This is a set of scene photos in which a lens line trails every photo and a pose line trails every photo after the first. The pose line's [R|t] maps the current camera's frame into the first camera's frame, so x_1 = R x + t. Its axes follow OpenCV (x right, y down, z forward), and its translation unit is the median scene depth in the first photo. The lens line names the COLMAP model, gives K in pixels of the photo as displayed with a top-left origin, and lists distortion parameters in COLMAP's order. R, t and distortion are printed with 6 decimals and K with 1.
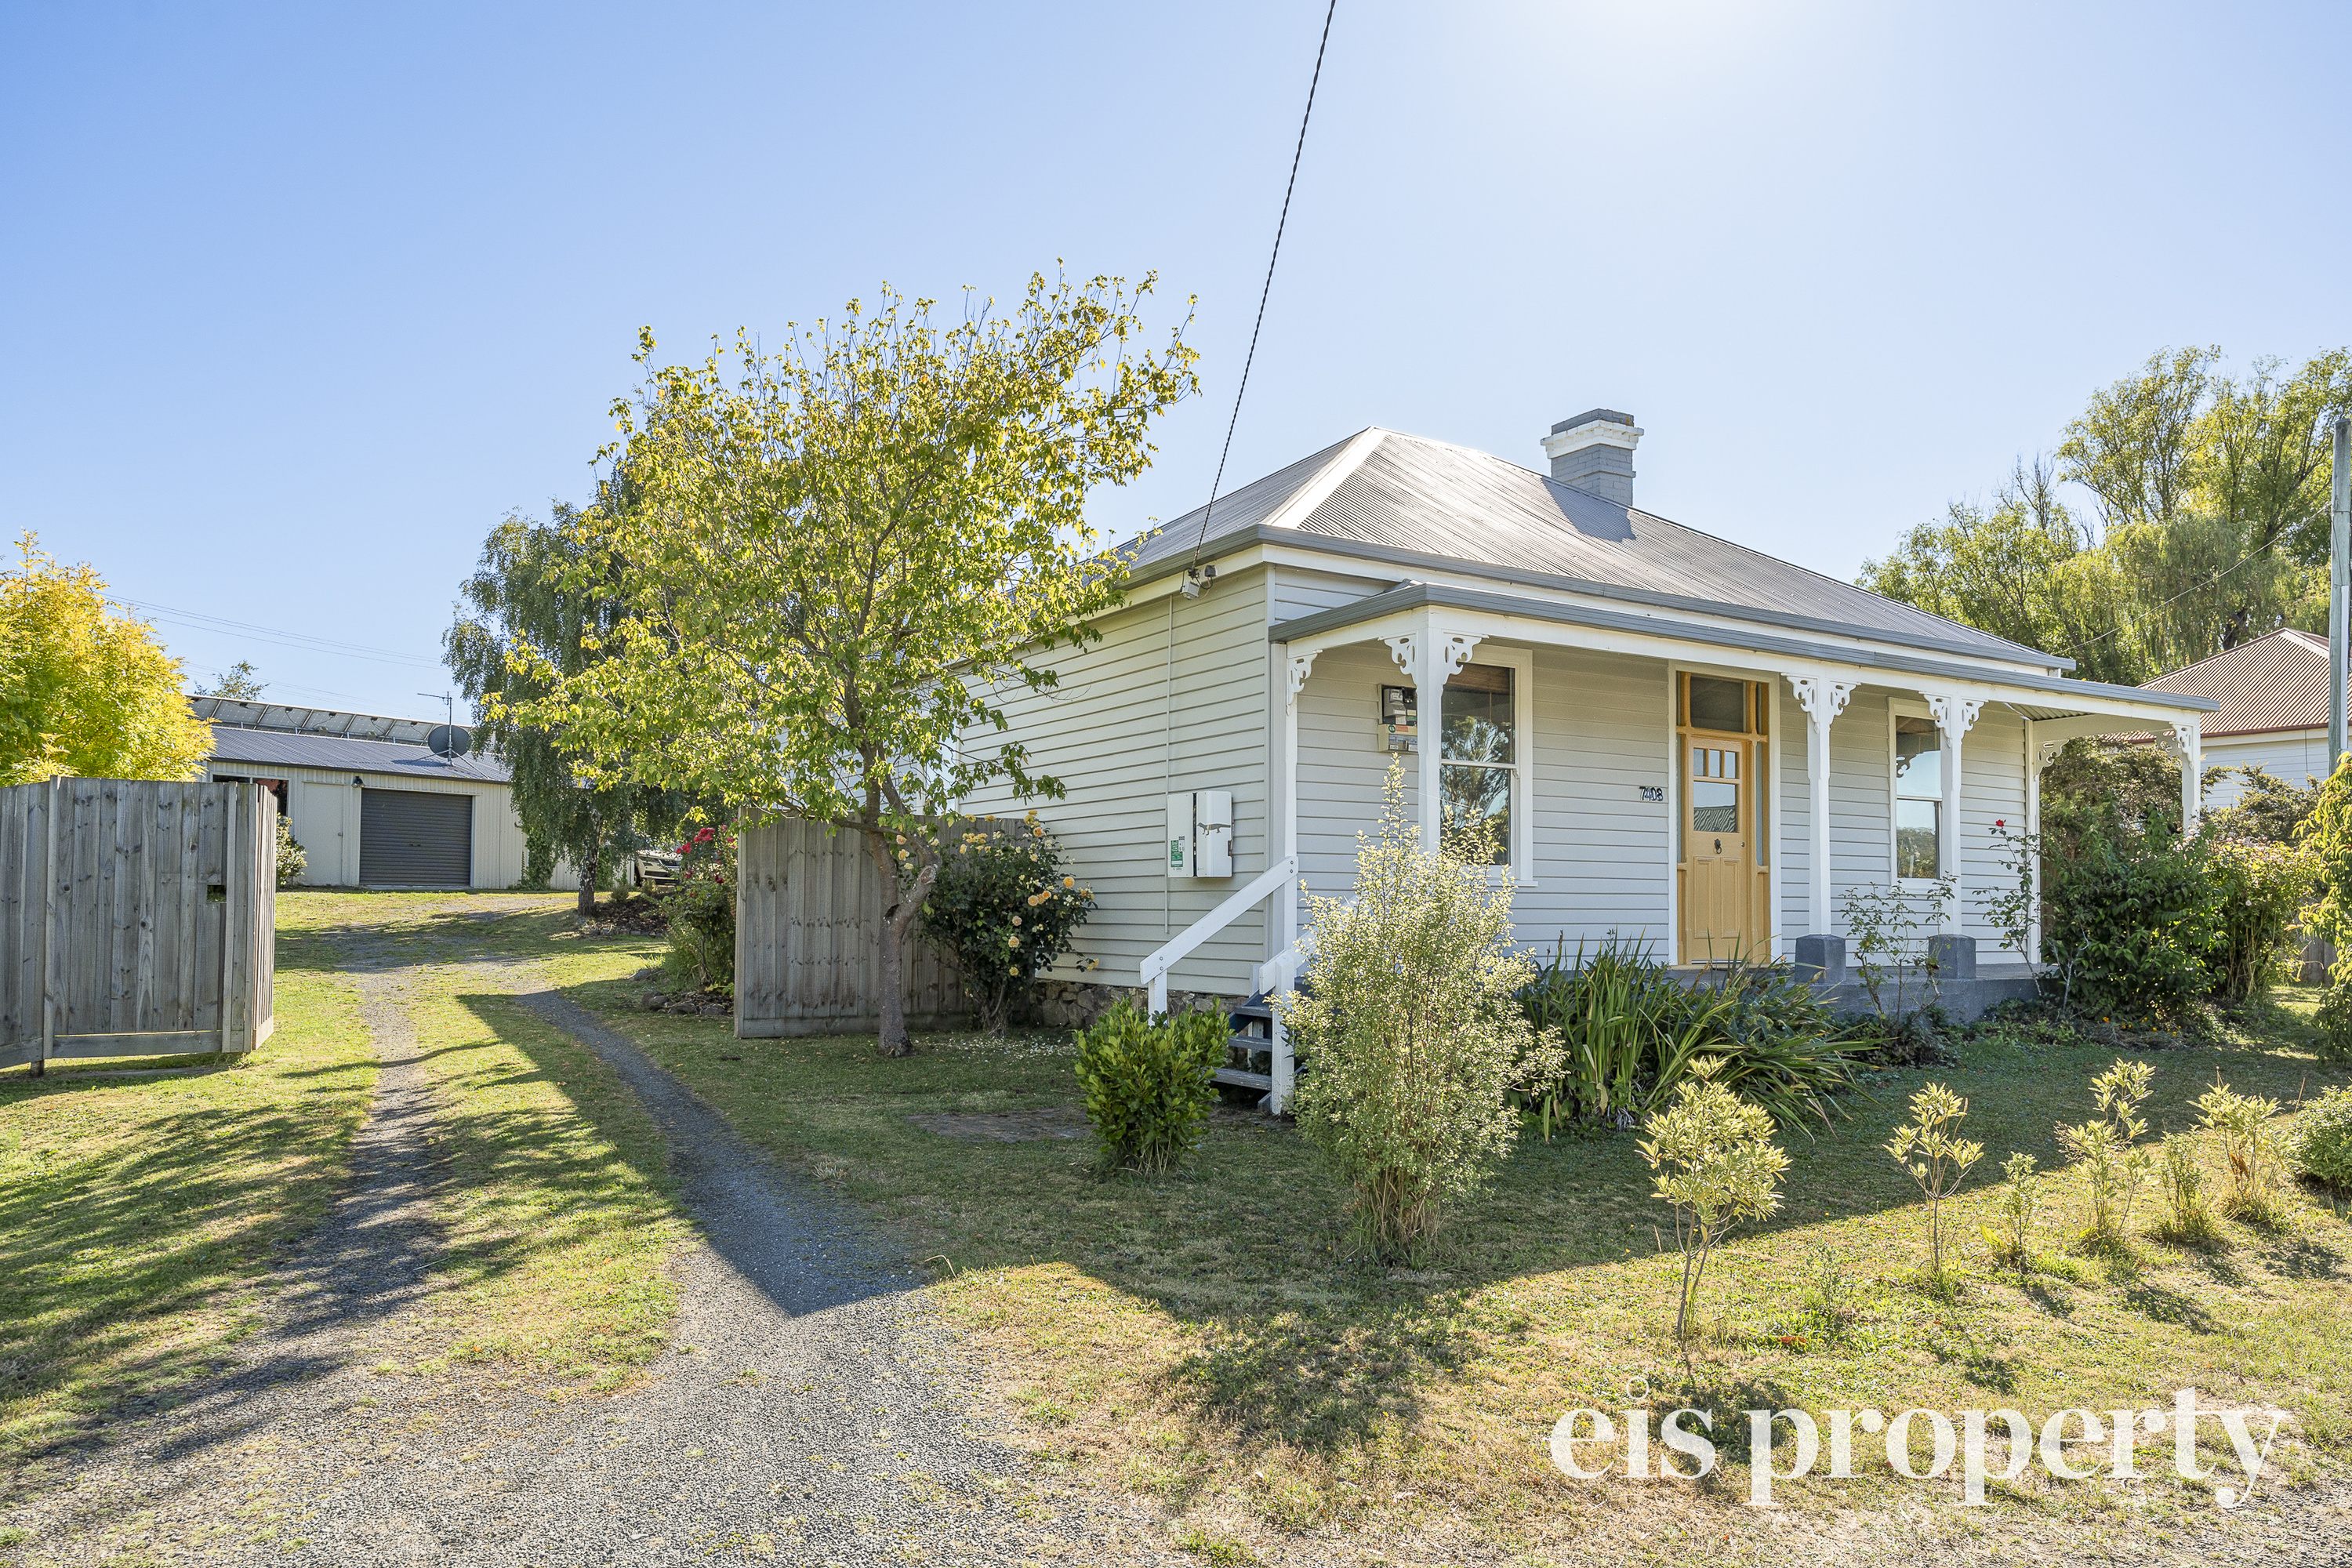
lens RADIAL K [[1549.8, 0, 1177.1], [0, 1549.8, 867.2], [0, 0, 1]] dist [-0.003004, 0.001120]
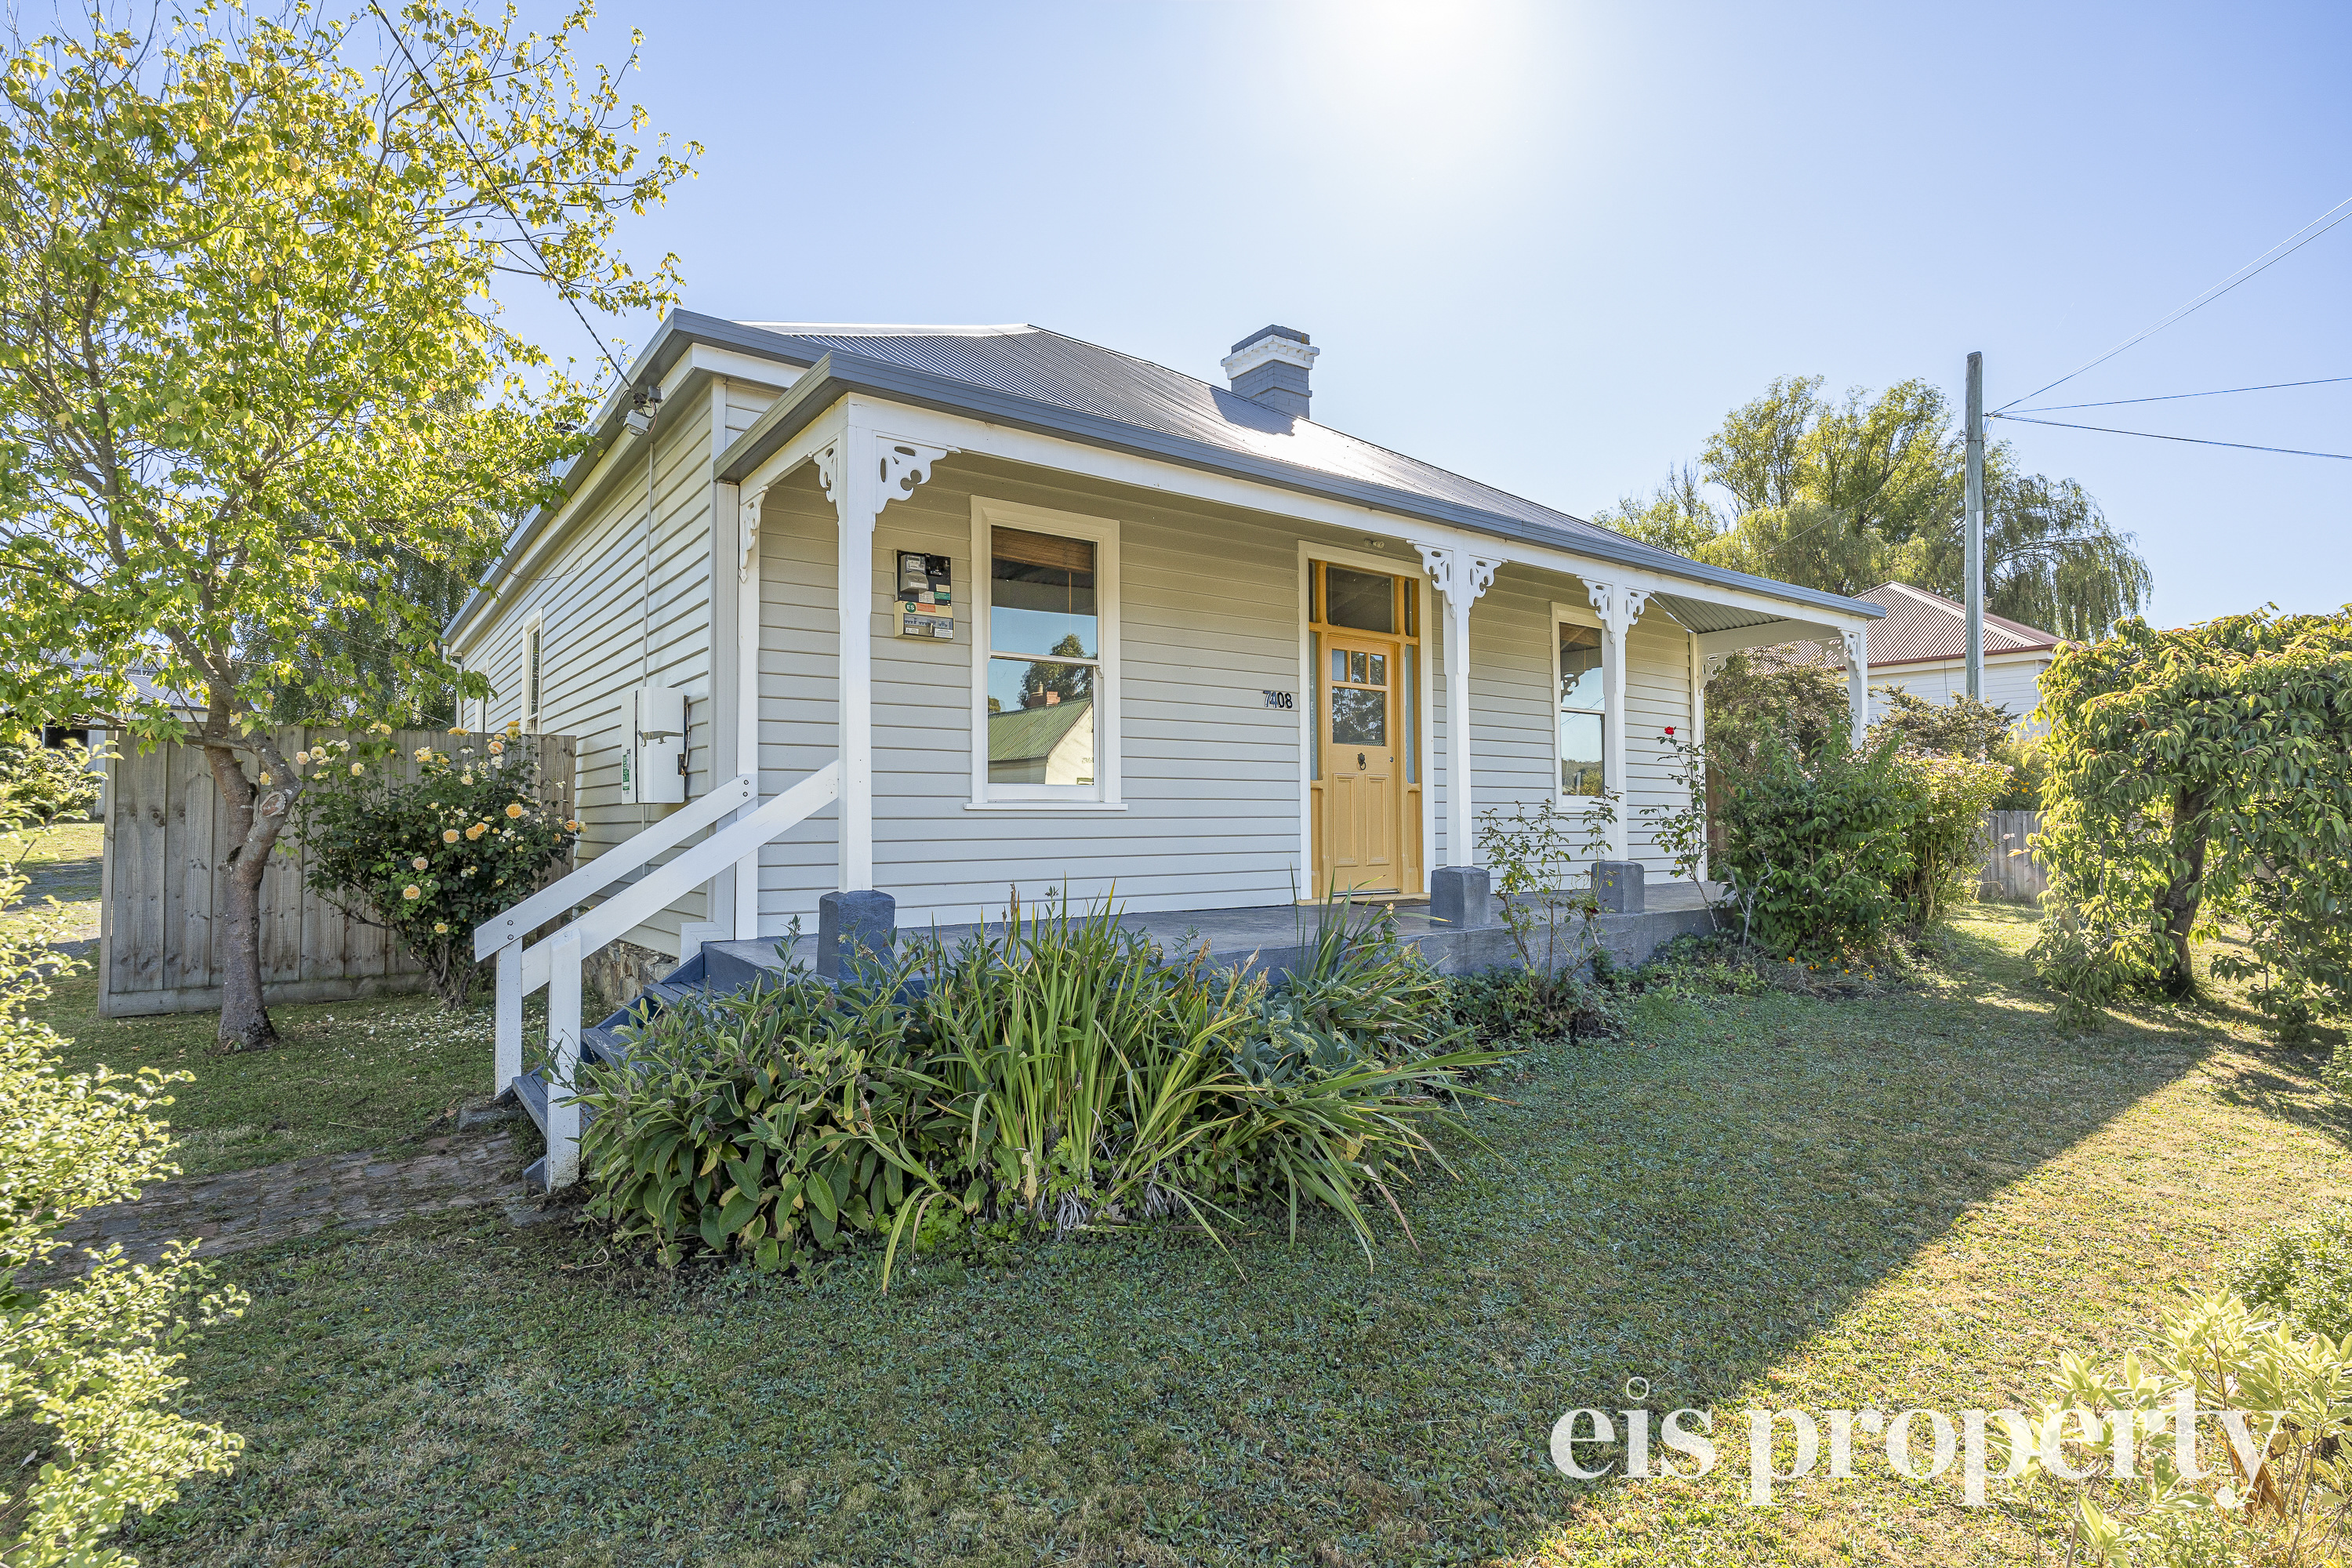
lens RADIAL K [[1149.0, 0, 1176.0], [0, 1149.0, 787.8], [0, 0, 1]] dist [0.000446, 0.000772]
pose [[0.995864, -0.008495, 0.090460, 0.188780], [0.008770, 0.999958, -0.002638, 0.002353], [-0.090434, 0.003420, 0.995897, 0.366463]]
